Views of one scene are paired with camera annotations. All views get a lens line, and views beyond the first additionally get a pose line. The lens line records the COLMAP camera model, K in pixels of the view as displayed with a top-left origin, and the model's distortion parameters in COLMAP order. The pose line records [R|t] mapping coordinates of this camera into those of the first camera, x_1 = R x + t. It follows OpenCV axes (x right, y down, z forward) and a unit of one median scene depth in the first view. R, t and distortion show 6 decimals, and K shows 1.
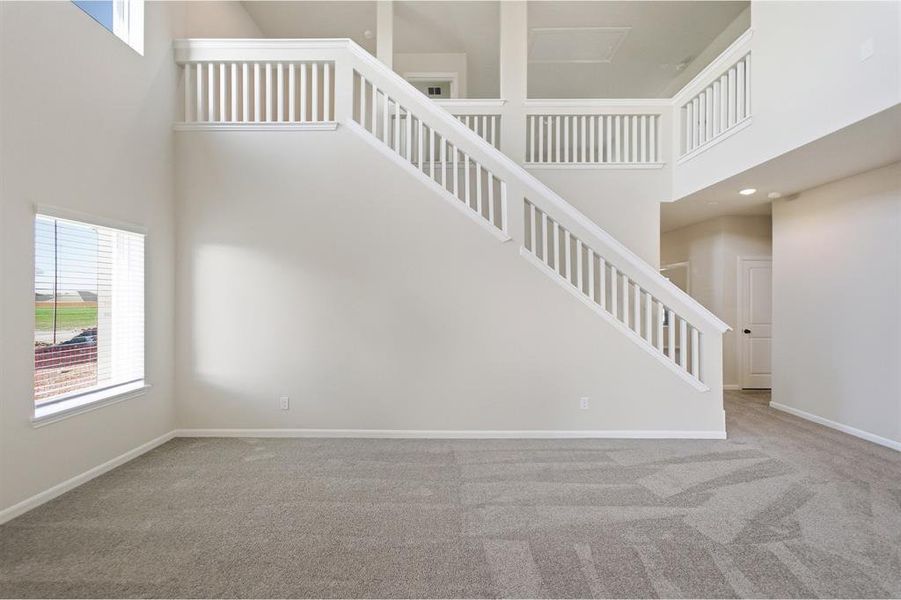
lens RADIAL K [[372.2, 0, 456.0], [0, 372.2, 302.7], [0, 0, 1]] dist [-0.015080, 0.006554]
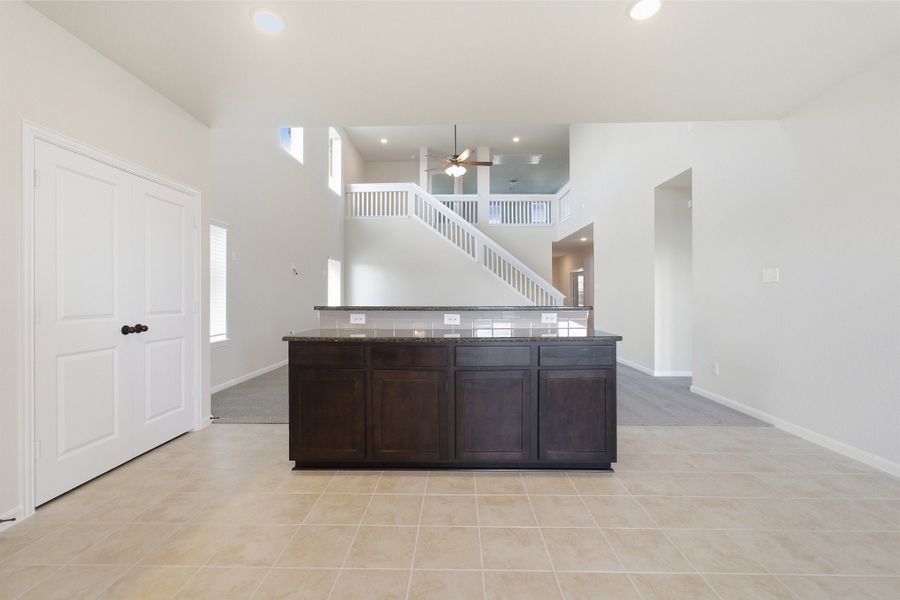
lens RADIAL K [[371.8, 0, 451.8], [0, 371.8, 294.7], [0, 0, 1]] dist [-0.015080, 0.006554]
pose [[0.999504, -0.006988, -0.030709, 0.041195], [0.006873, 0.999969, -0.003869, 0.056950], [0.030735, 0.003656, 0.999521, -1.467312]]
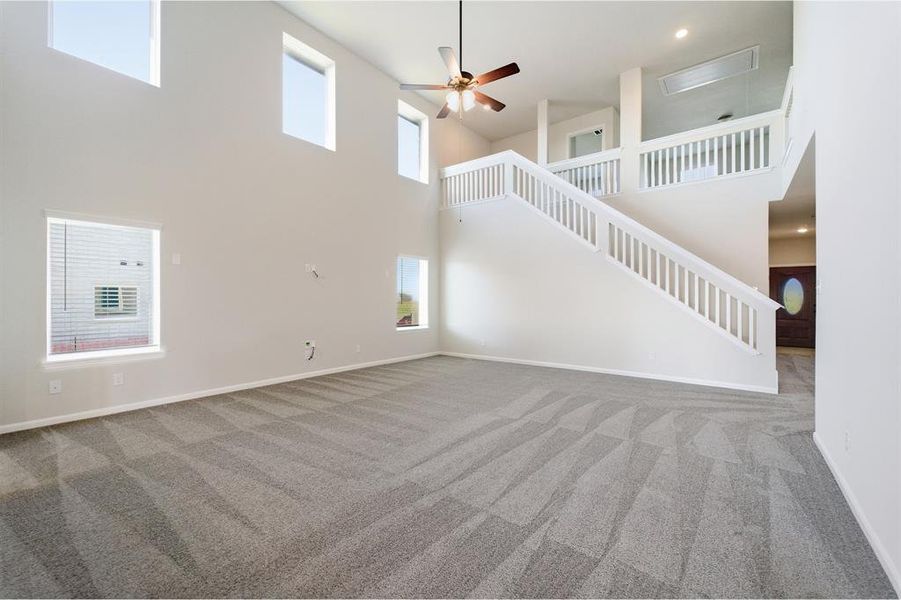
lens RADIAL K [[372.2, 0, 446.3], [0, 372.2, 300.3], [0, 0, 1]] dist [-0.015080, 0.006554]
pose [[0.781025, 0.003055, -0.624493, 0.609062], [0.000433, 0.999985, 0.005433, 0.034285], [0.624500, -0.004513, 0.781012, -0.648626]]
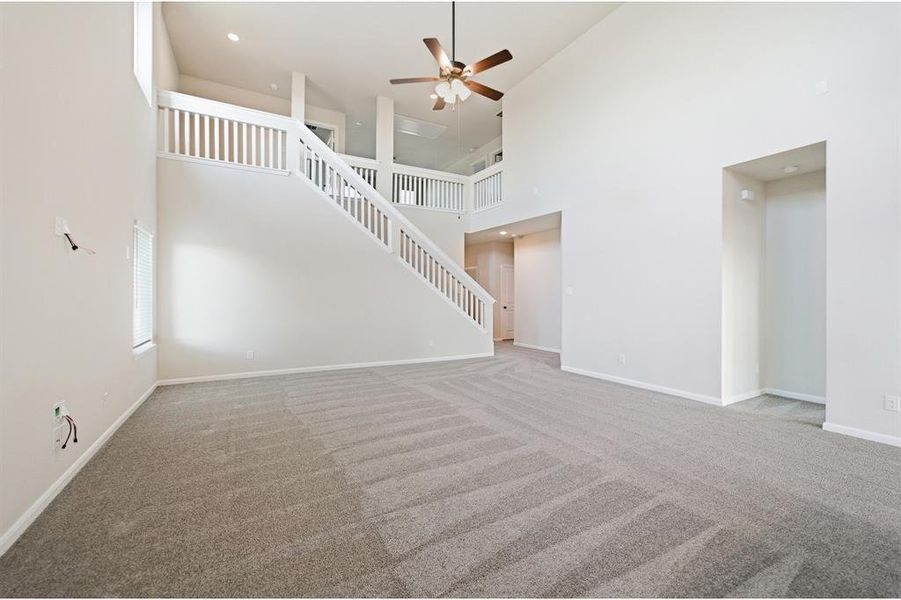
lens RADIAL K [[372.2, 0, 449.7], [0, 372.2, 289.1], [0, 0, 1]] dist [-0.015080, 0.006554]
pose [[0.874566, 0.005345, 0.484878, -0.464854], [0.002315, 0.999882, -0.015198, 0.032243], [-0.484902, 0.014414, 0.874450, -0.654935]]
